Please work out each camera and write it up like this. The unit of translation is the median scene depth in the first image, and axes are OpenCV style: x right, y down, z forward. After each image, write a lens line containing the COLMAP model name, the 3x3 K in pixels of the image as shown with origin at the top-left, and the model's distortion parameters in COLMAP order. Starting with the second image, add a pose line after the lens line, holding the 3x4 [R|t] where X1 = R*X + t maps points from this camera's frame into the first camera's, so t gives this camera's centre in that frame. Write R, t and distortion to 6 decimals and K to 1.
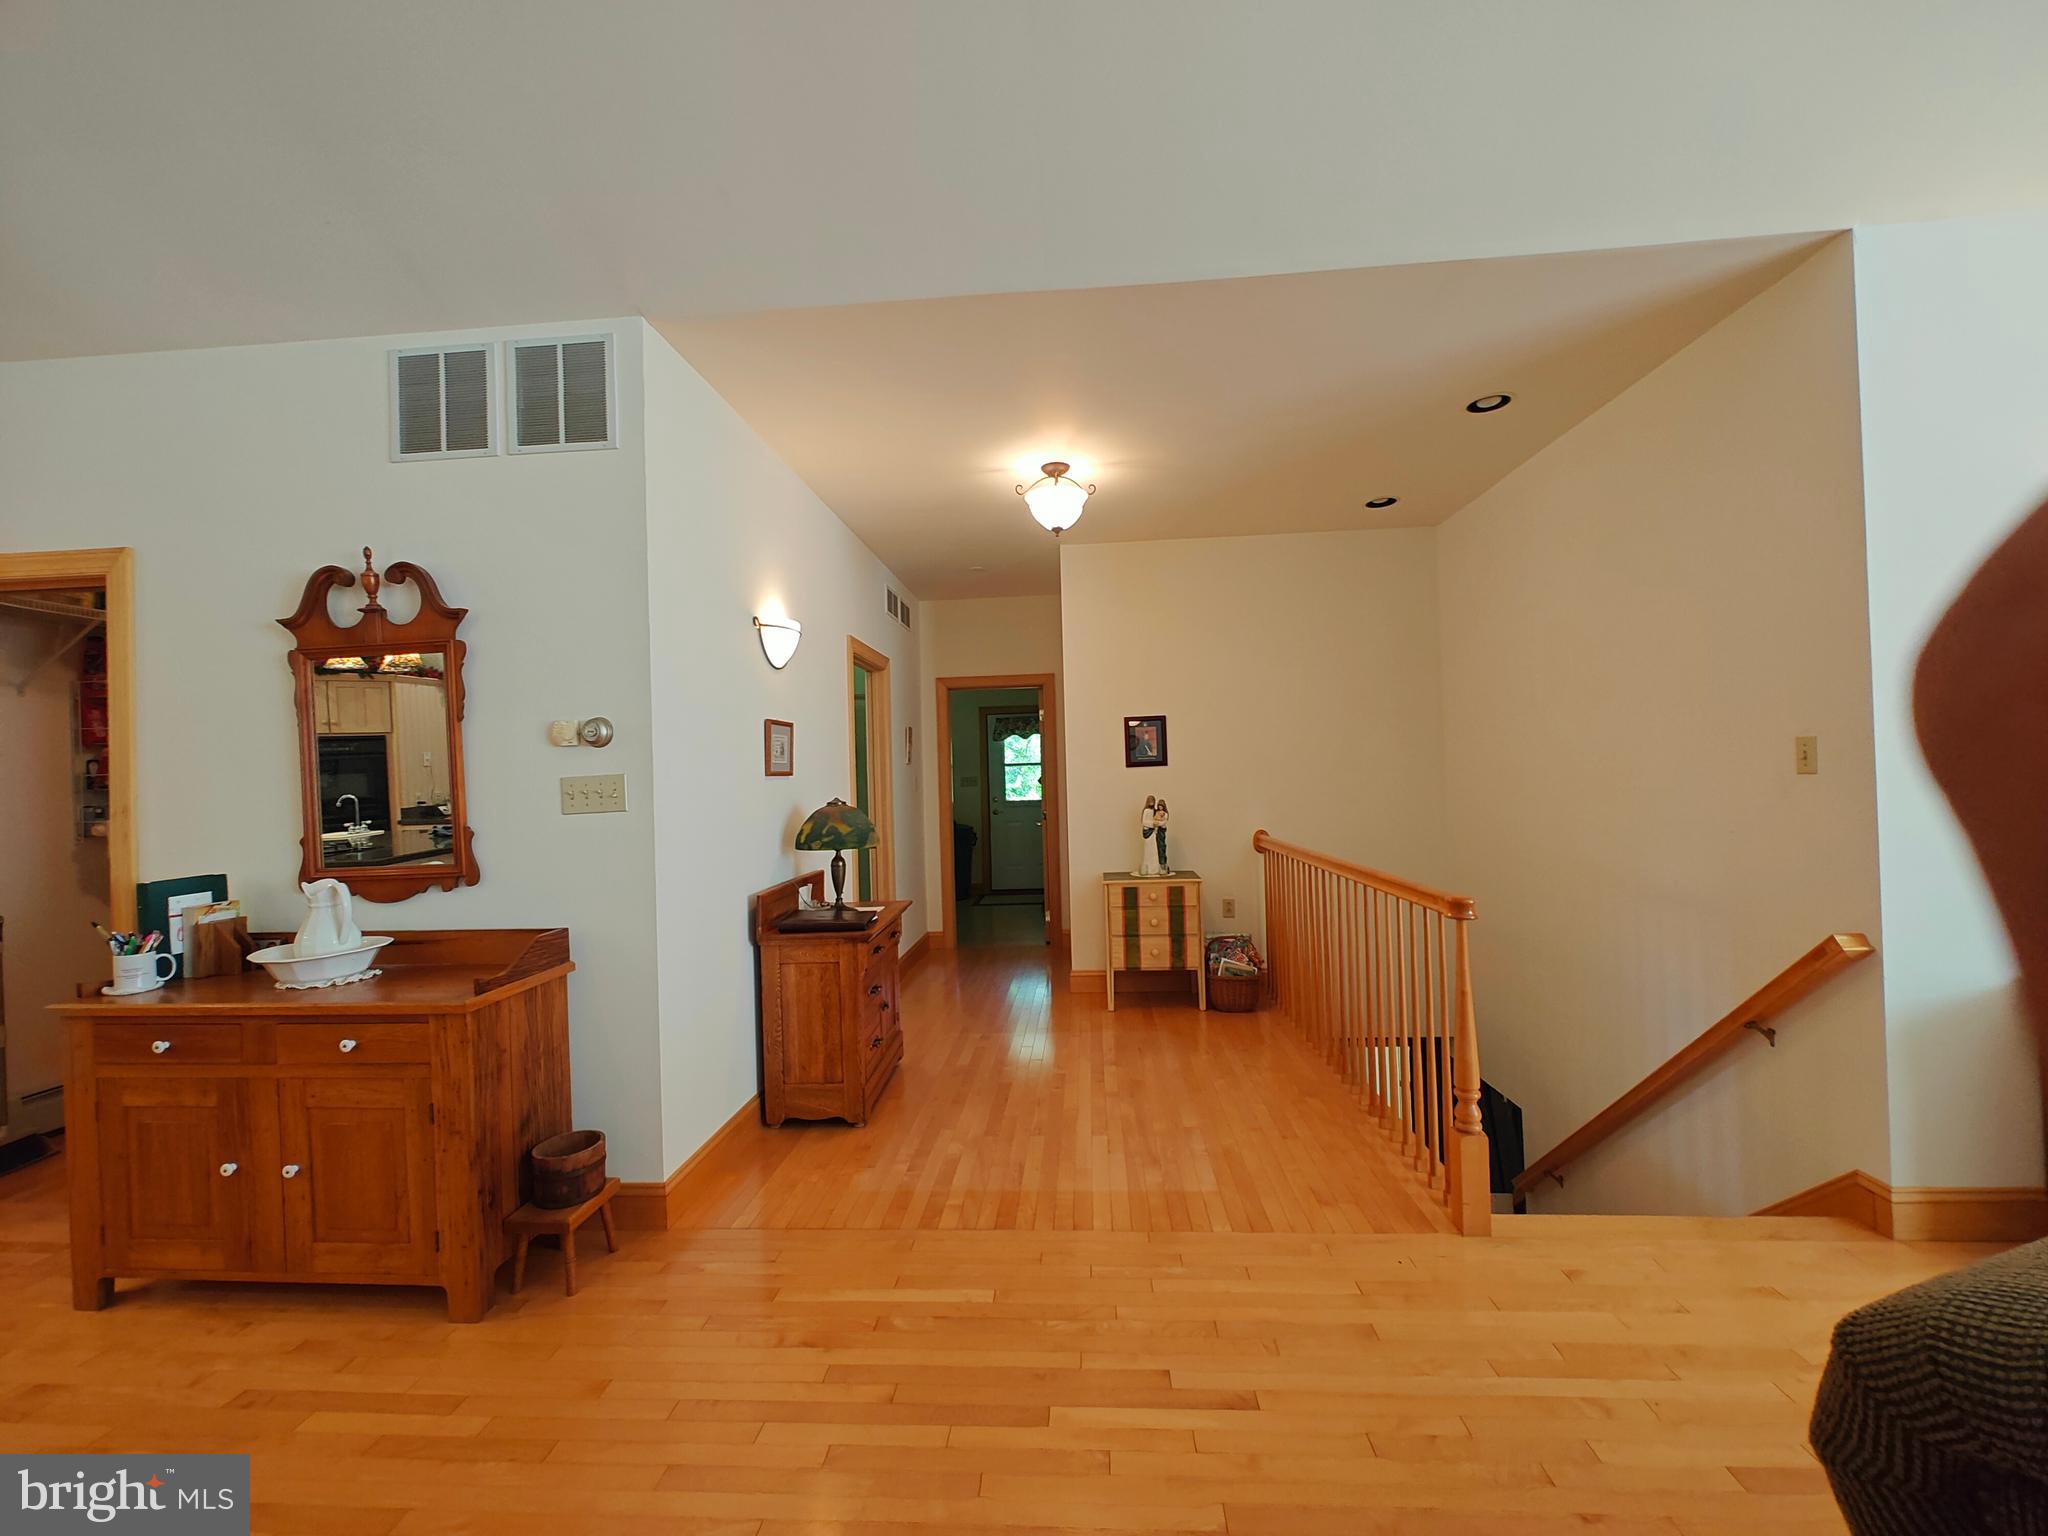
lens RADIAL K [[857.1, 0, 1024.3], [0, 857.1, 769.3], [0, 0, 1]] dist [0.000163, 0.000140]
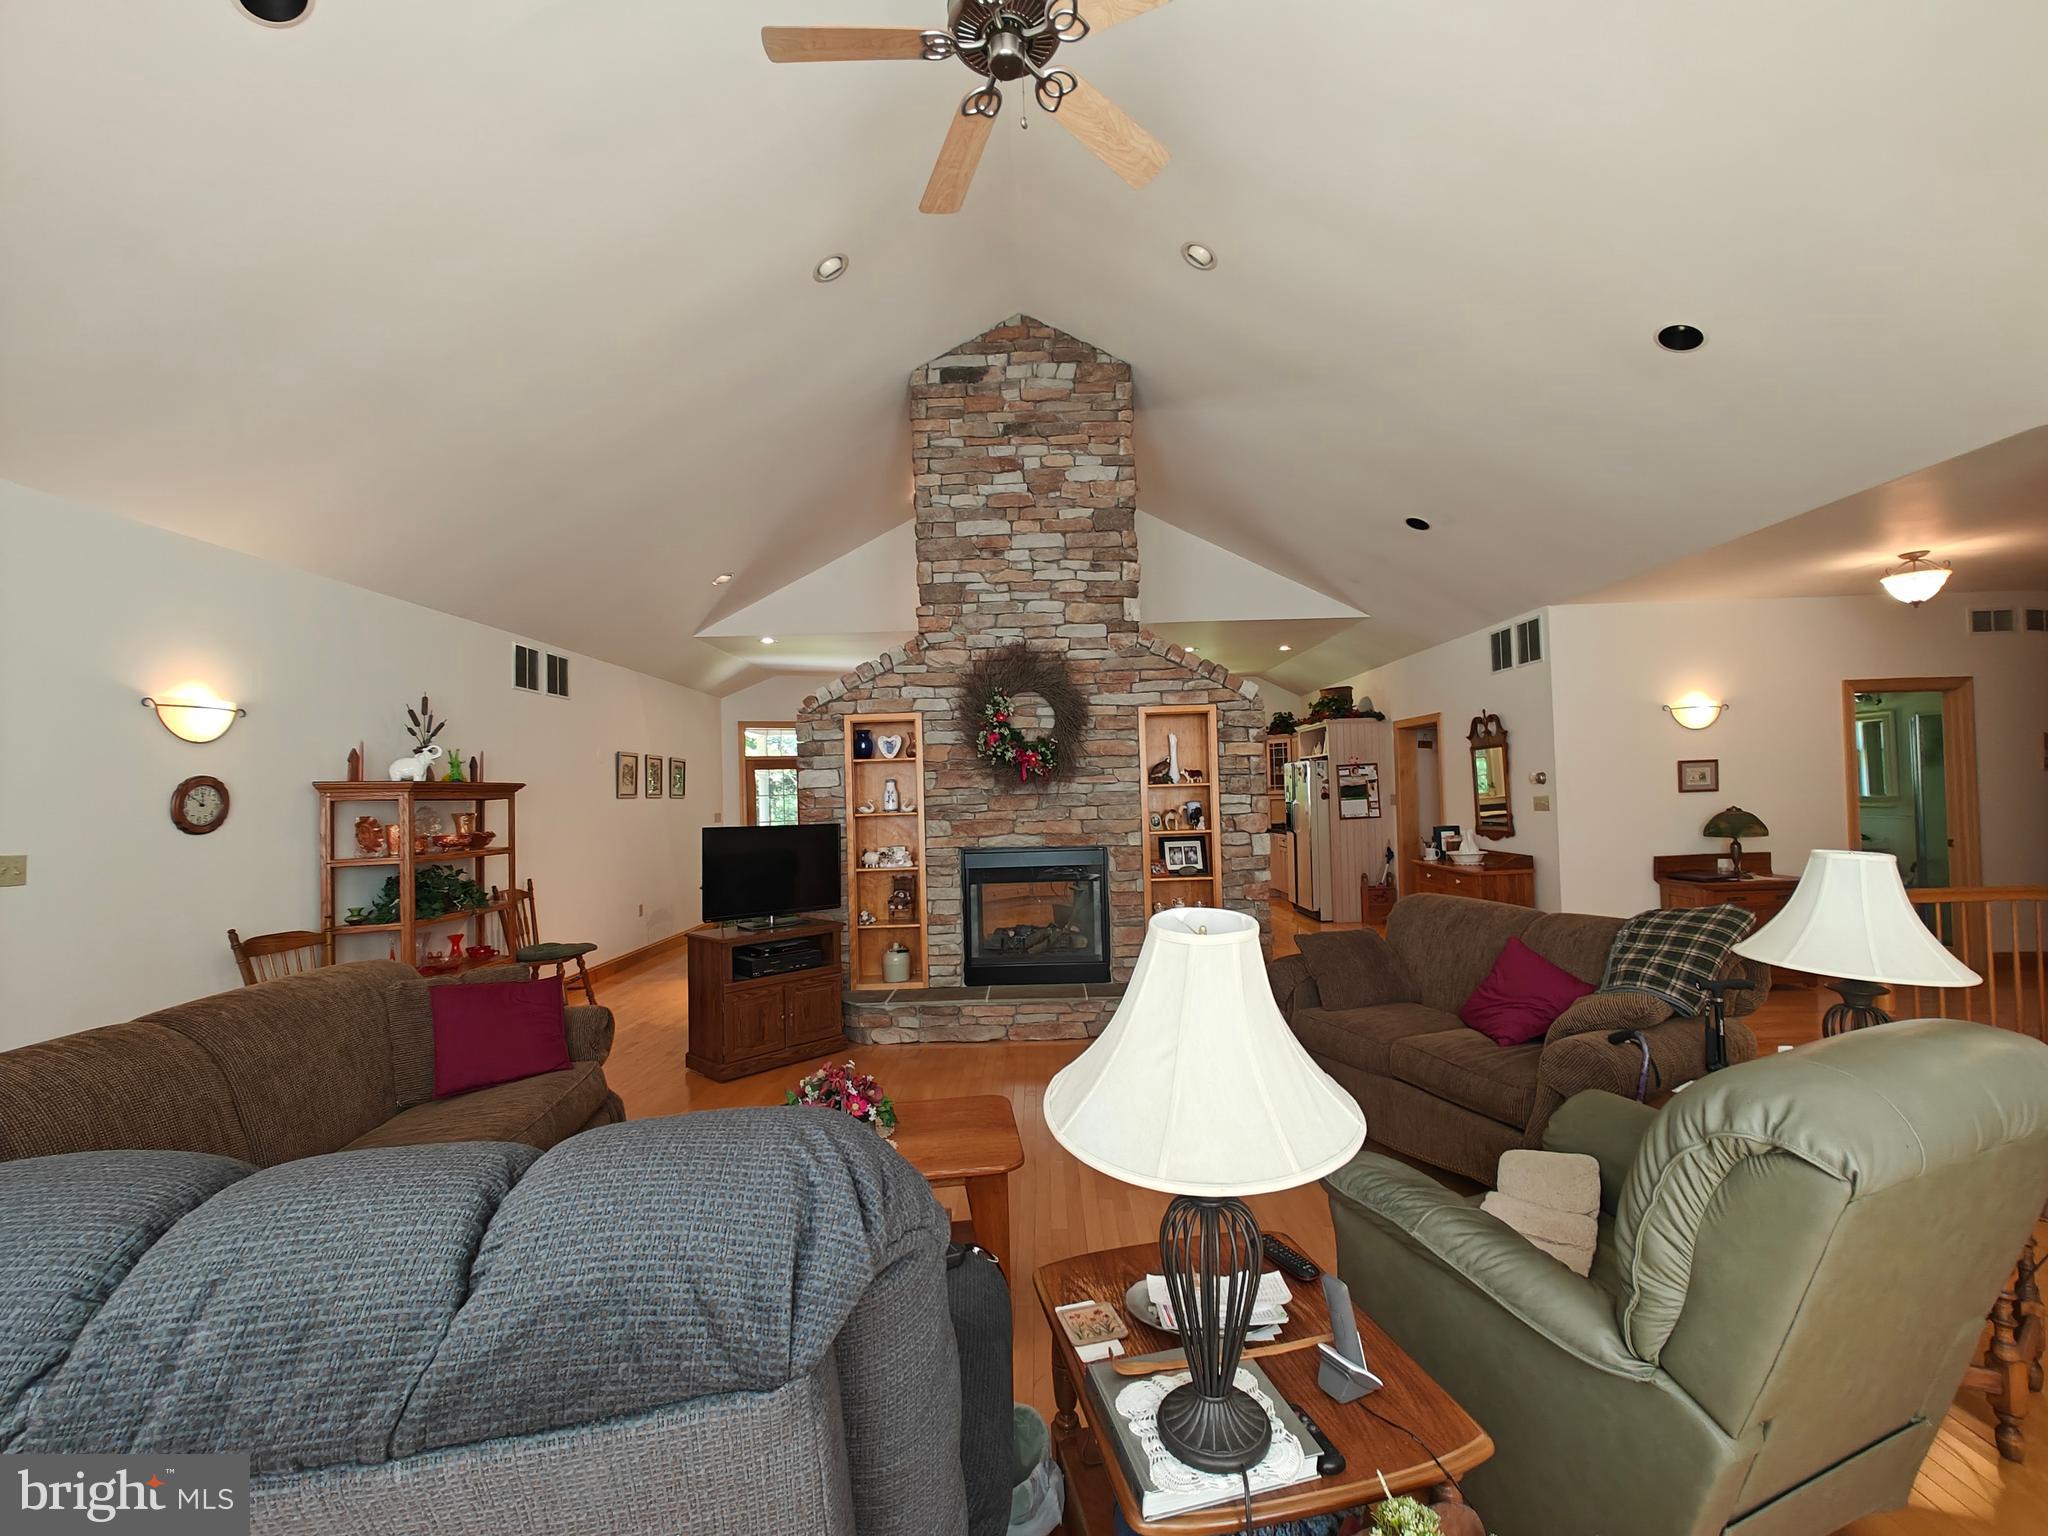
lens RADIAL K [[857.1, 0, 1024.5], [0, 857.1, 769.7], [0, 0, 1]] dist [0.000163, 0.000140]
pose [[0.063826, 0.002040, -0.997959, 1.849722], [0.042409, 0.999089, 0.004755, -0.140716], [0.997060, -0.042626, 0.063682, -0.632424]]
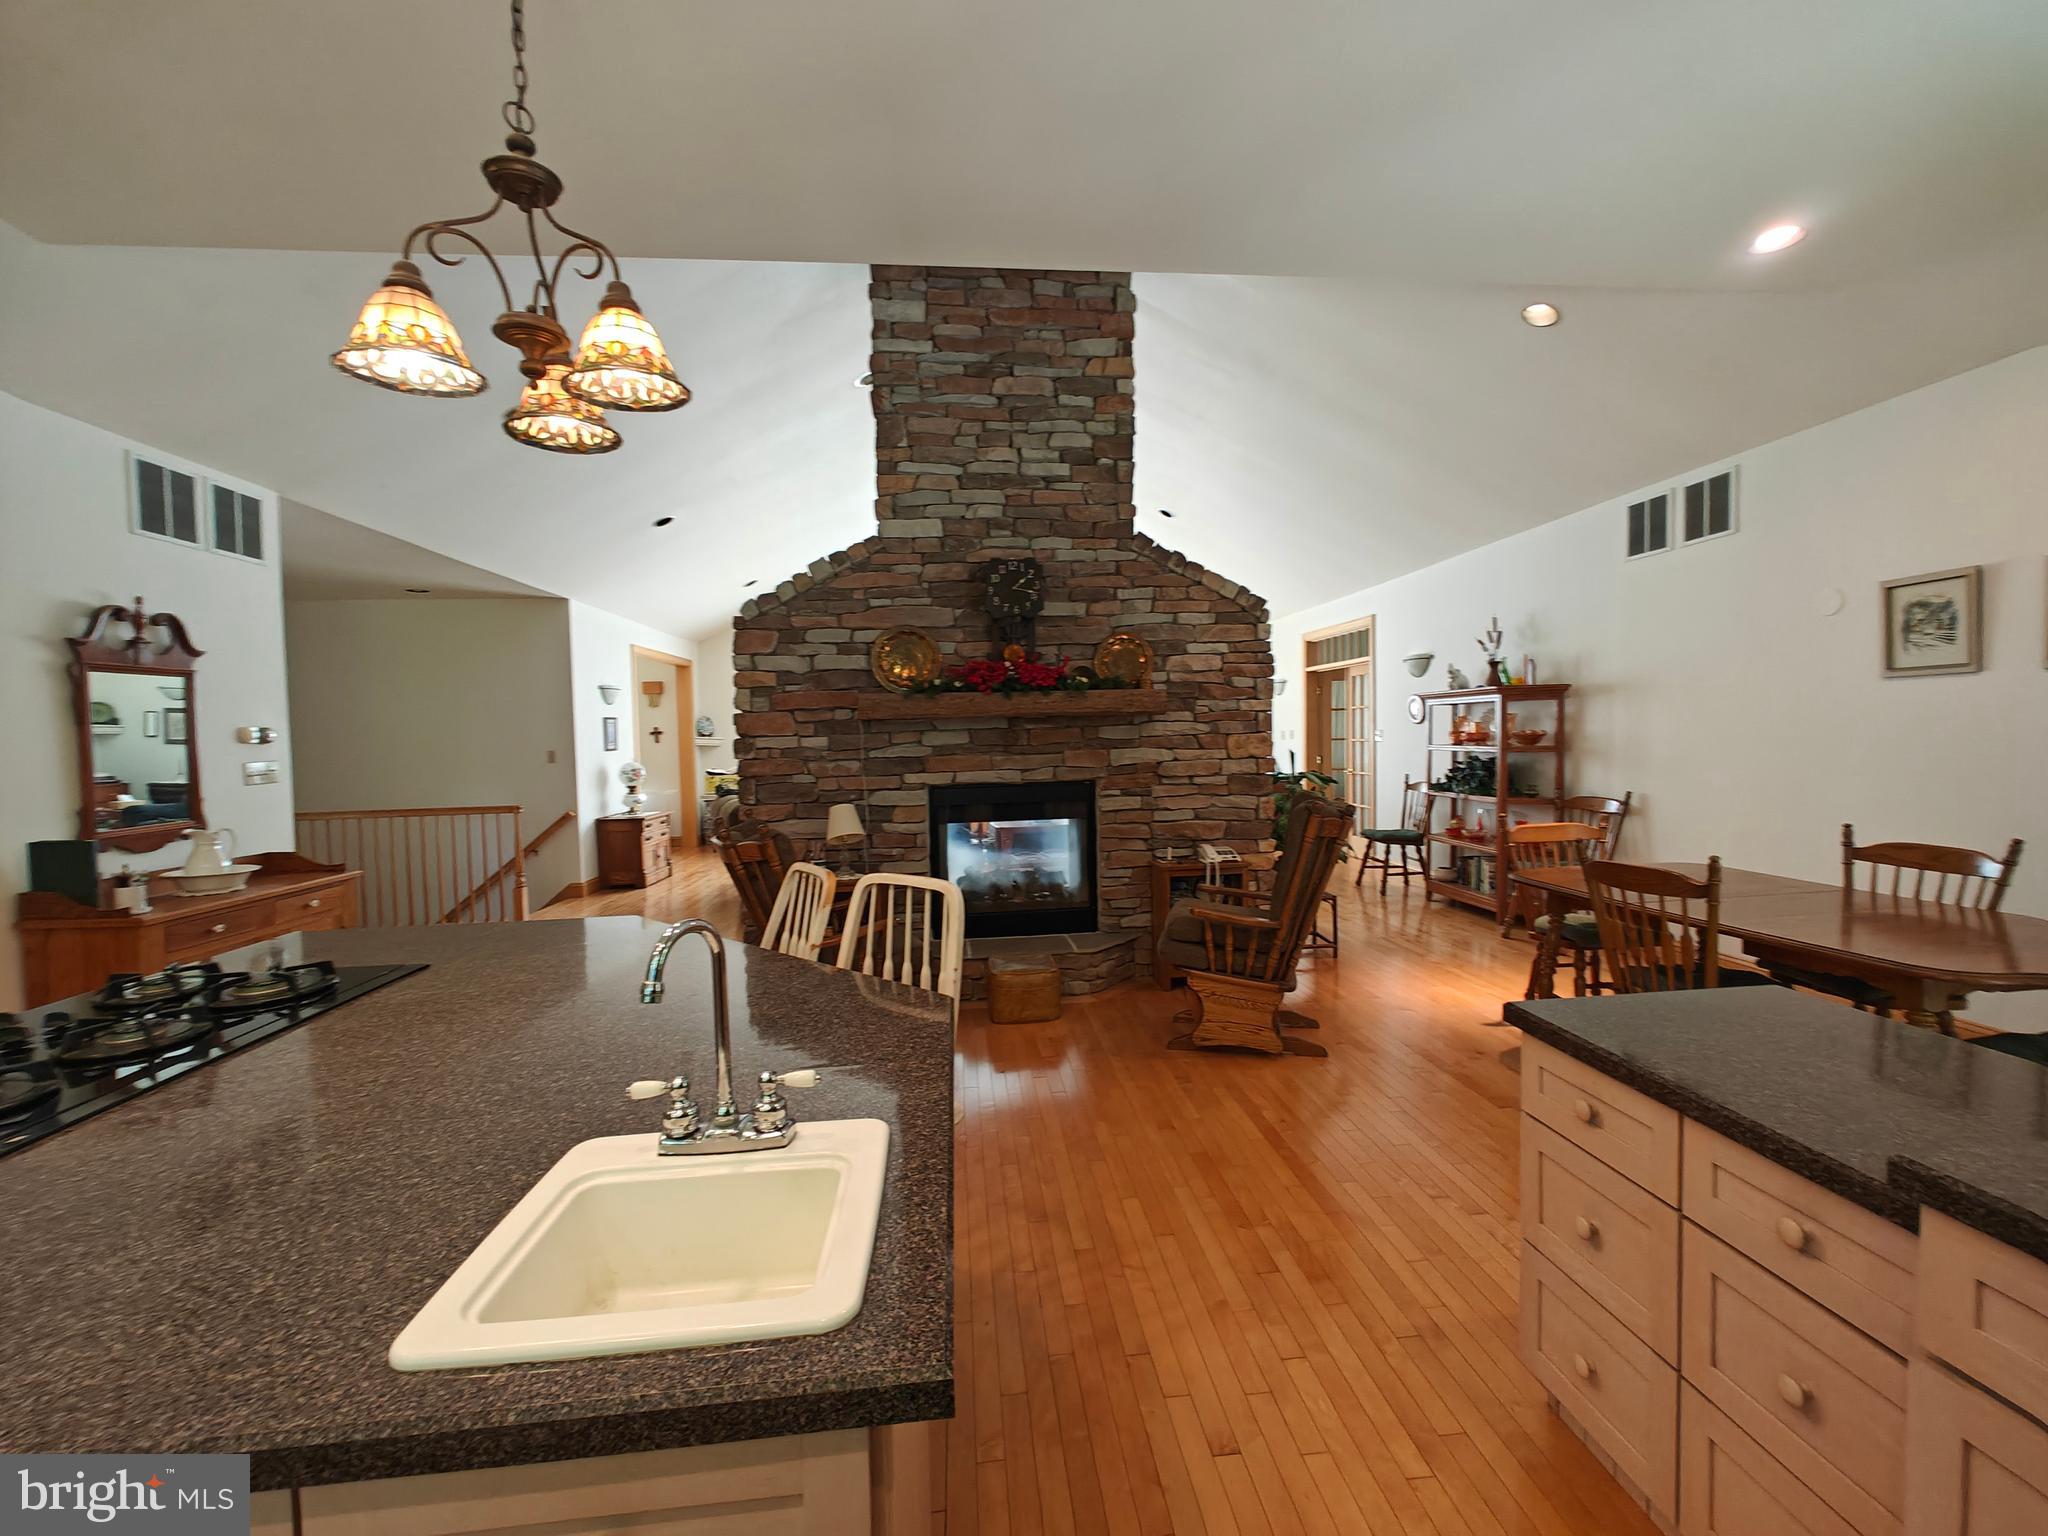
lens RADIAL K [[857.1, 0, 1033.3], [0, 857.1, 767.0], [0, 0, 1]] dist [0.000163, 0.000140]
pose [[-0.164645, -0.002212, 0.986350, -2.372704], [0.014732, 0.999880, 0.004701, 0.032798], [-0.986243, 0.015305, -0.164592, -0.196576]]
